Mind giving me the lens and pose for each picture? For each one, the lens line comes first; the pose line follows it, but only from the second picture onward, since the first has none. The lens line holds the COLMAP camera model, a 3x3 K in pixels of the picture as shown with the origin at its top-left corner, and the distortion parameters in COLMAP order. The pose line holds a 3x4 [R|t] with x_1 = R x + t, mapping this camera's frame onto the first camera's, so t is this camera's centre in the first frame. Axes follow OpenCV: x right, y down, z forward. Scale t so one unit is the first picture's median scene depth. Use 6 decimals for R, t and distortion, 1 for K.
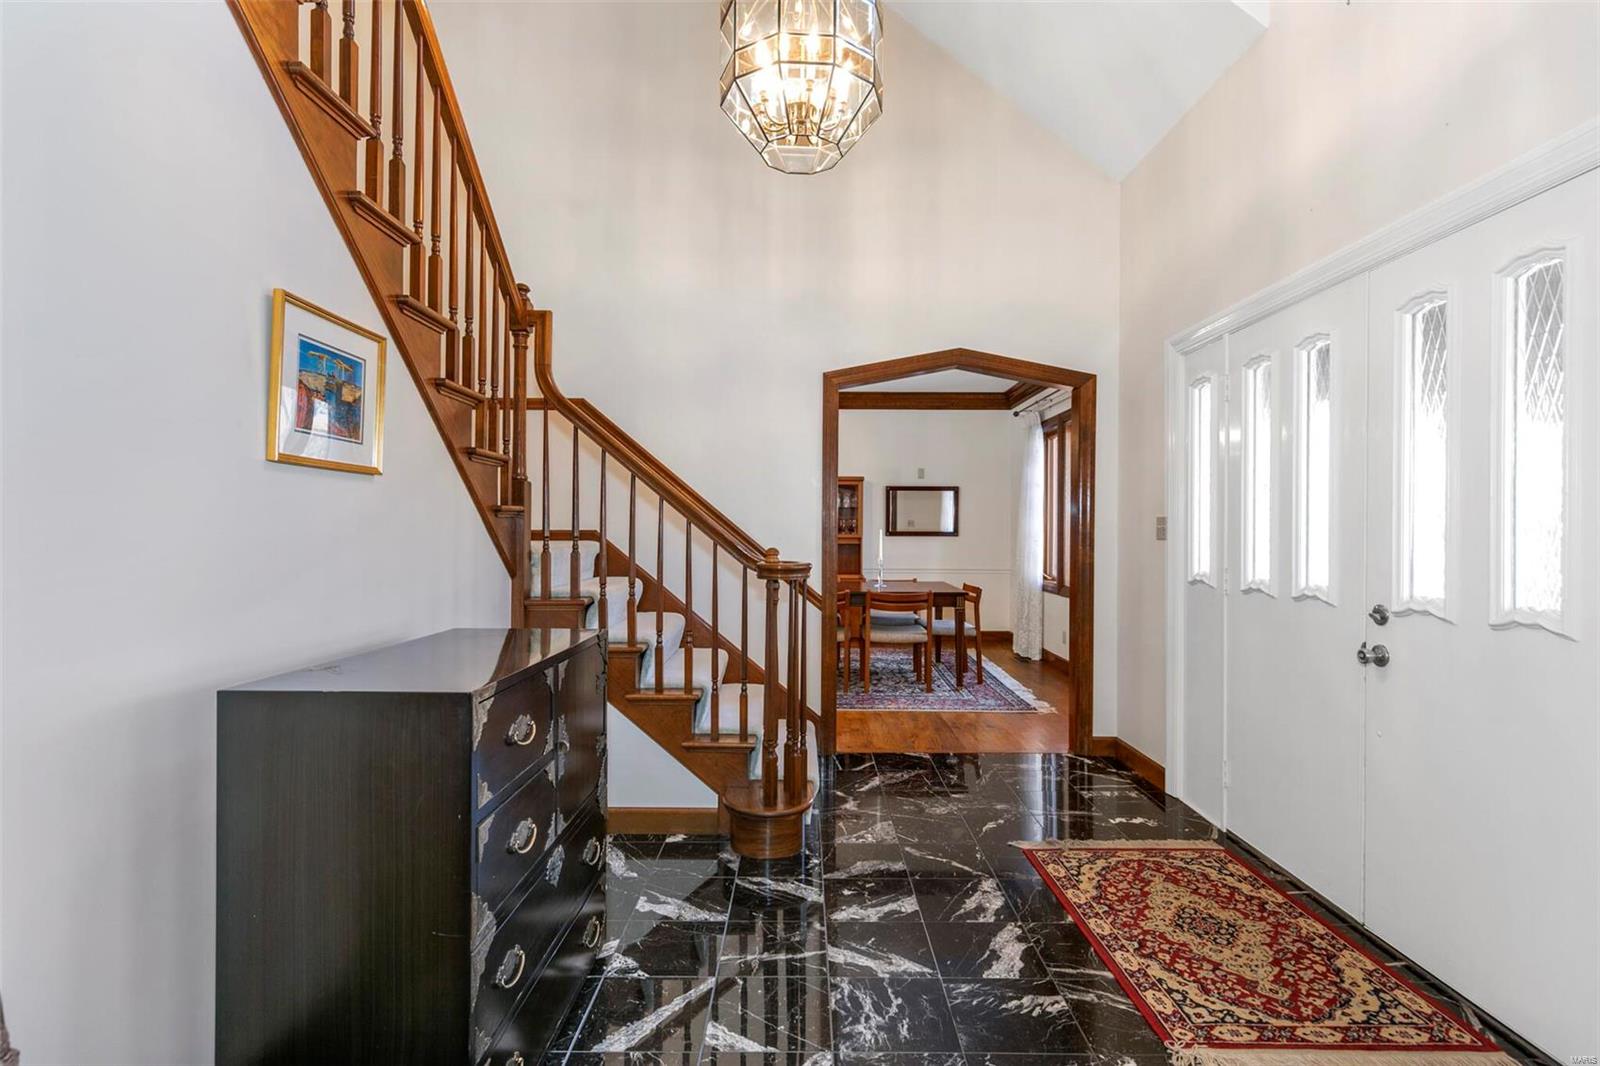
lens RADIAL K [[781.6, 0, 809.2], [0, 781.6, 530.5], [0, 0, 1]] dist [0.003444, 0.002133]
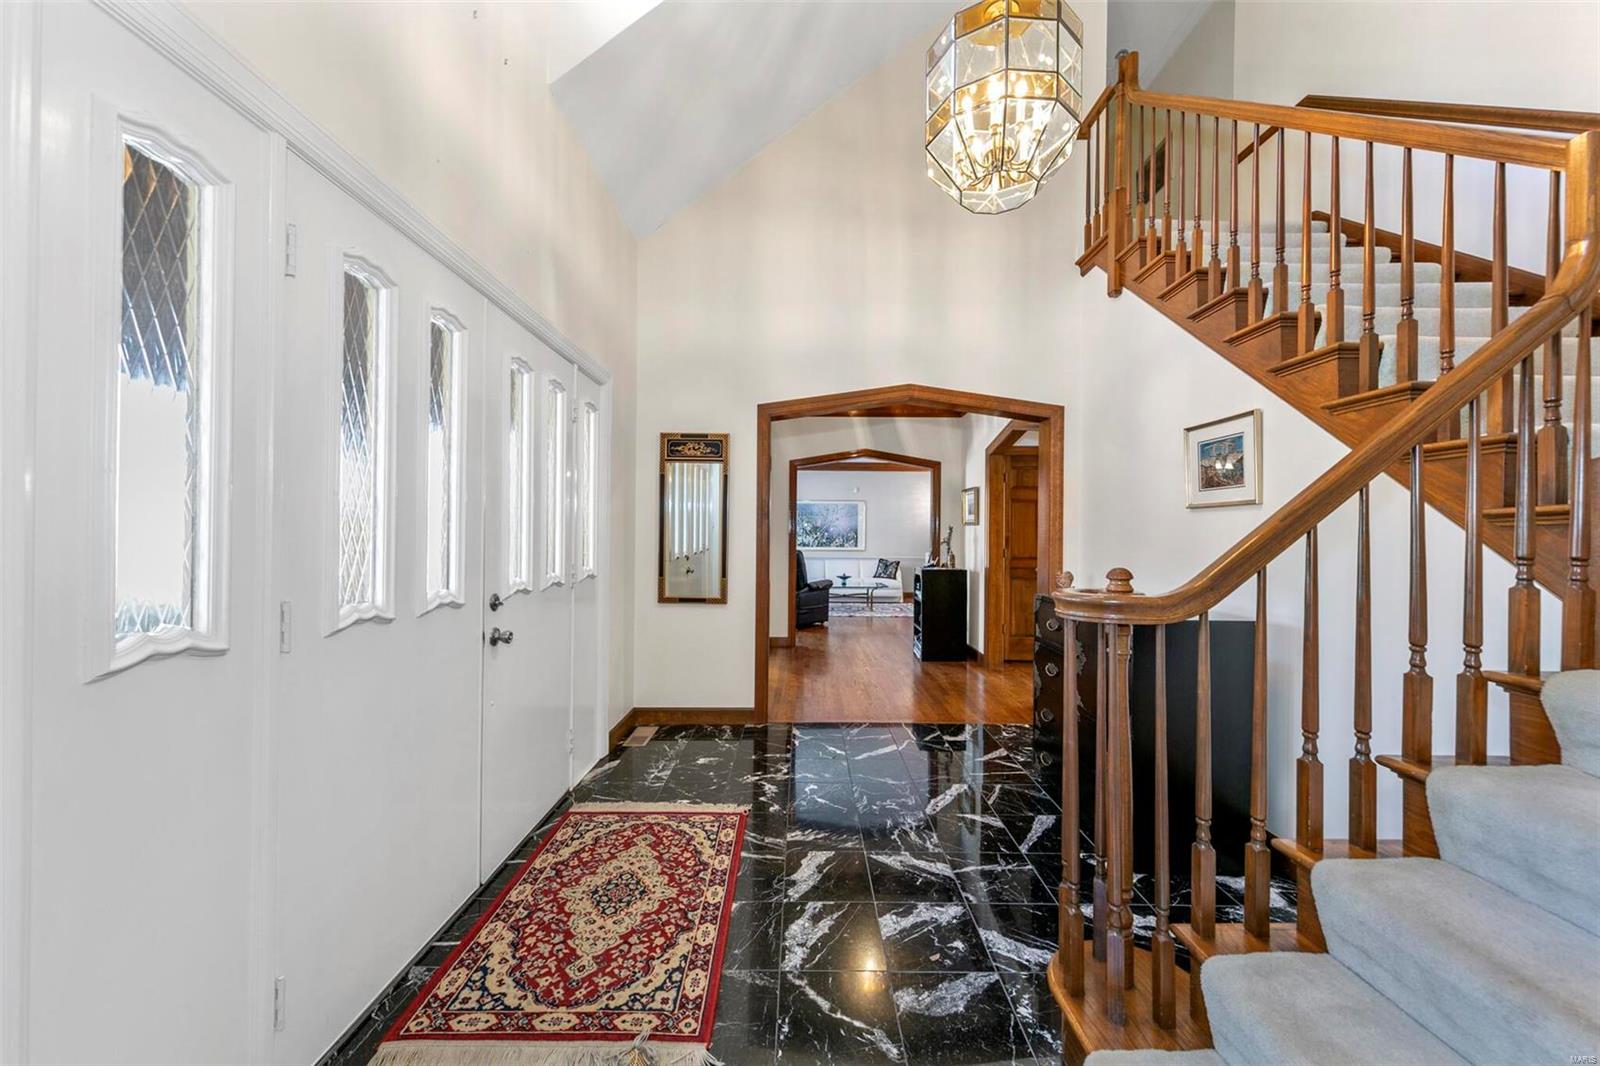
lens RADIAL K [[578.3, 0, 797.2], [0, 578.3, 536.2], [0, 0, 1]] dist [0.000058, -0.000183]
pose [[-0.999795, -0.013541, 0.015079, 0.258785], [-0.013528, 0.999908, 0.000972, -0.001161], [-0.015091, 0.000768, -0.999886, 1.881930]]
